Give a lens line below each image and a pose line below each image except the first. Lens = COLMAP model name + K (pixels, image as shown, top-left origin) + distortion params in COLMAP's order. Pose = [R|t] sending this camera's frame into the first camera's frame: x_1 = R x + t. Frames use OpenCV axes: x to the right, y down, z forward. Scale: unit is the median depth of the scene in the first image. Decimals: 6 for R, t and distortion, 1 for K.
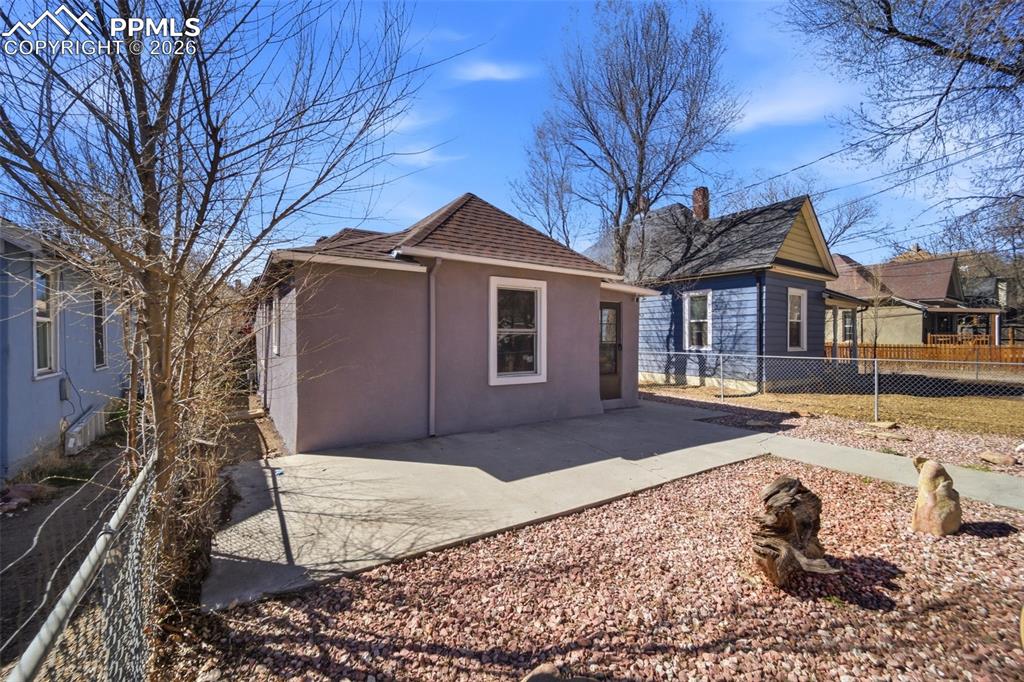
lens RADIAL K [[421.4, 0, 514.4], [0, 421.4, 335.1], [0, 0, 1]] dist [-0.020993, 0.001294]
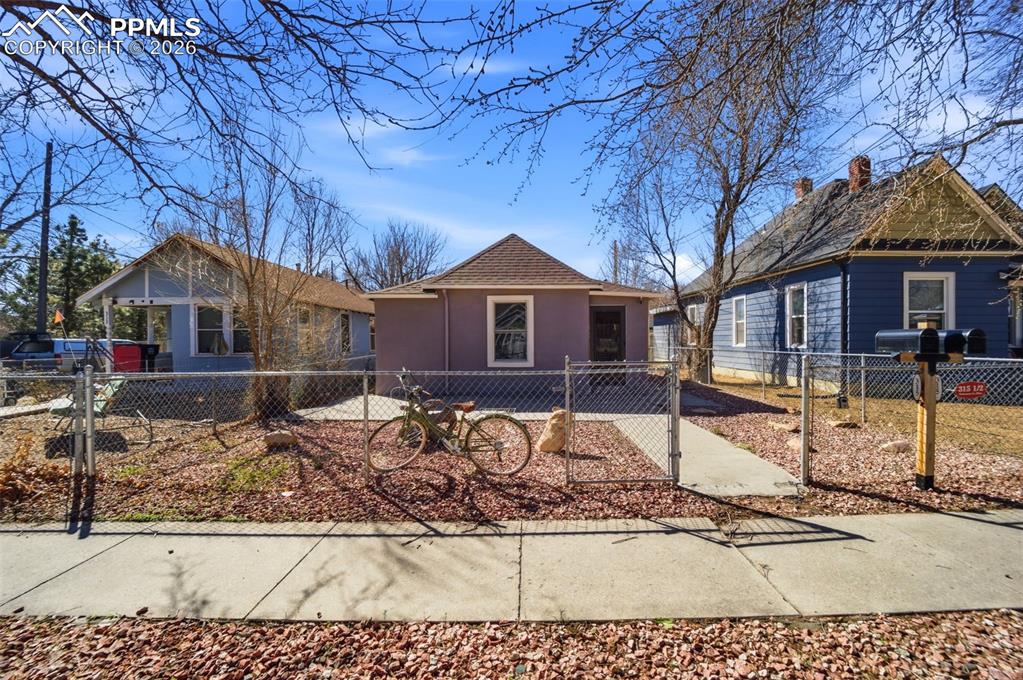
lens RADIAL K [[420.9, 0, 513.1], [0, 420.9, 345.5], [0, 0, 1]] dist [-0.020993, 0.001294]
pose [[0.824202, -0.000706, -0.566295, 0.479313], [0.010176, 0.999856, 0.013564, 0.011617], [0.566204, -0.016942, 0.824091, -0.113751]]
